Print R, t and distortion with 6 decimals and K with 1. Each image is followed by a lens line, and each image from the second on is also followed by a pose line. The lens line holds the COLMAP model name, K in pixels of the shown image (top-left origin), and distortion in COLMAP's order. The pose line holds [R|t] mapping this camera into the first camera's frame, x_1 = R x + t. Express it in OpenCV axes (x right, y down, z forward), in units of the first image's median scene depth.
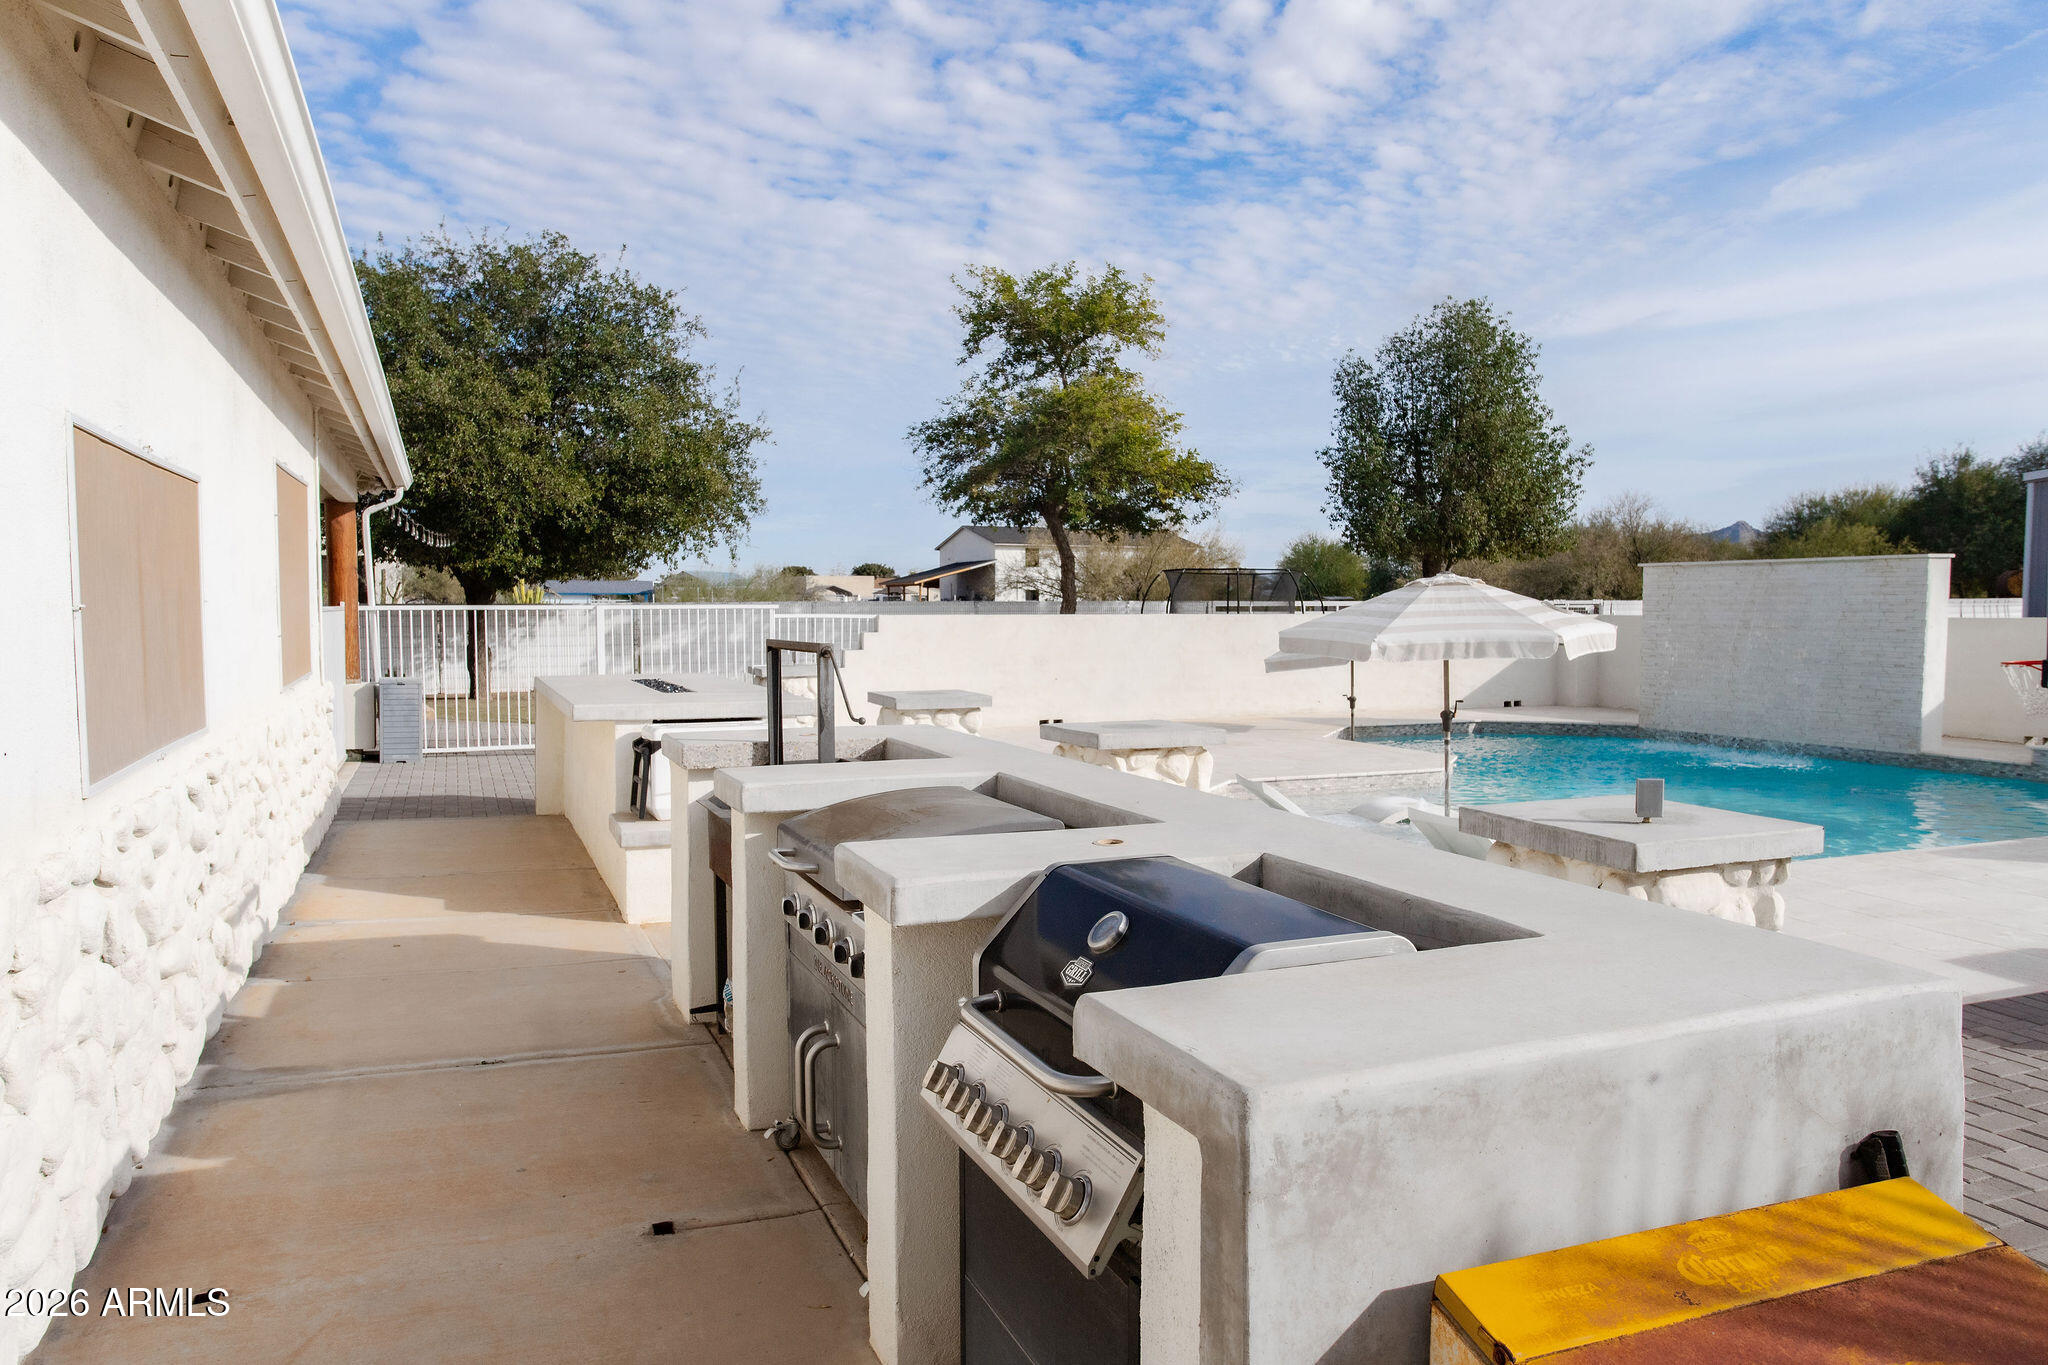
lens RADIAL K [[1489.8, 0, 1023.7], [0, 1489.8, 679.3], [0, 0, 1]] dist [-0.006985, 0.032271]
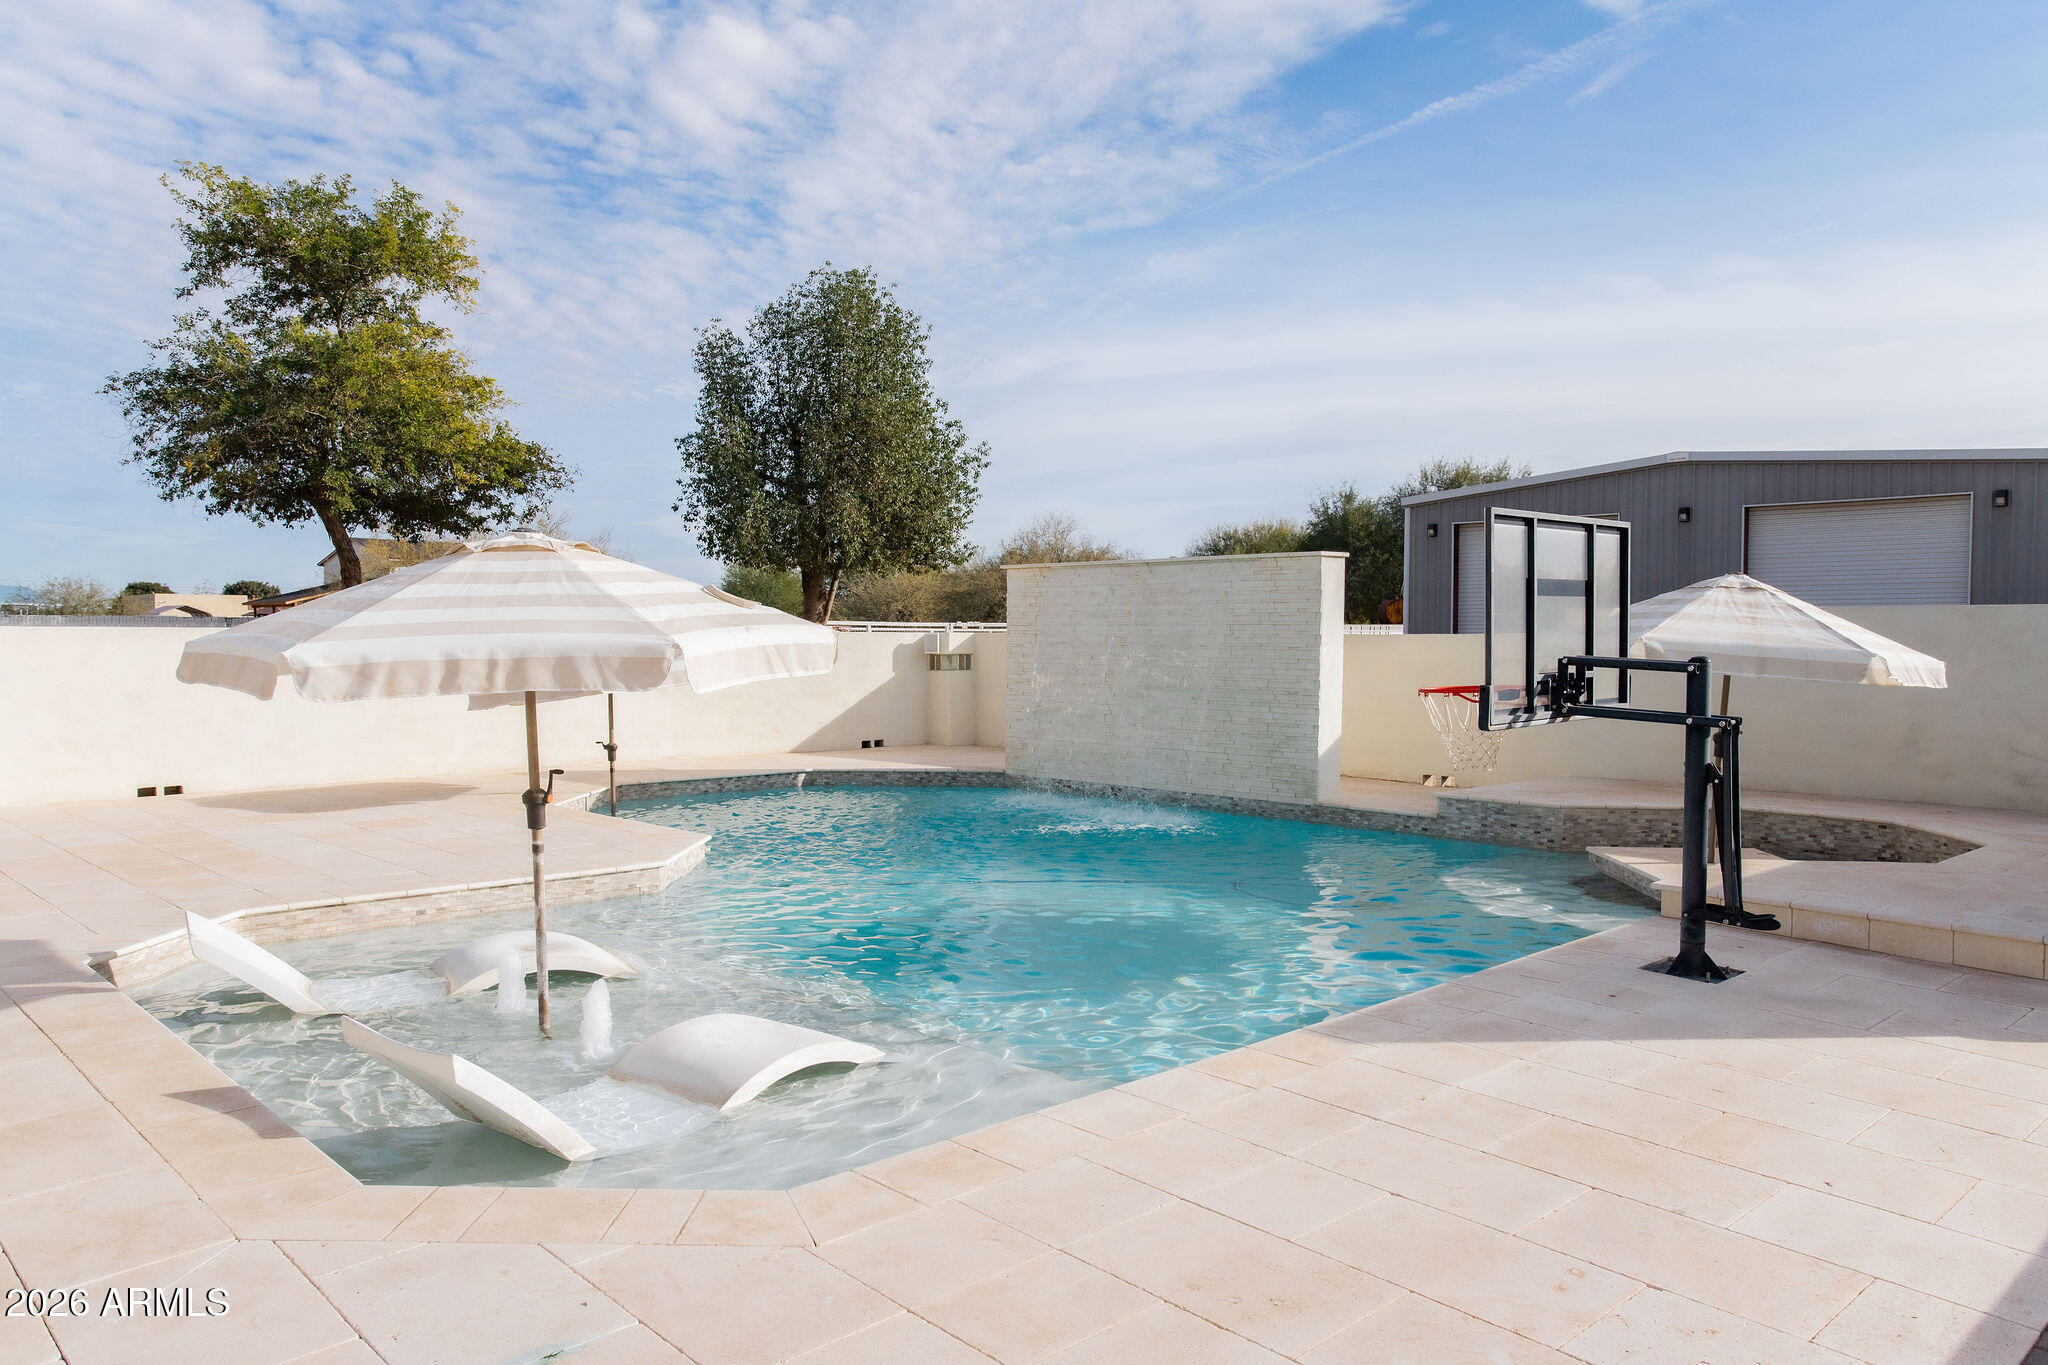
lens RADIAL K [[1528.8, 0, 1023.0], [0, 1528.8, 683.1], [0, 0, 1]] dist [-0.002288, 0.003984]
pose [[0.939116, -0.007968, 0.343507, 0.088725], [0.013868, 0.999795, -0.014722, -0.002202], [-0.343319, 0.018589, 0.939035, 0.146385]]
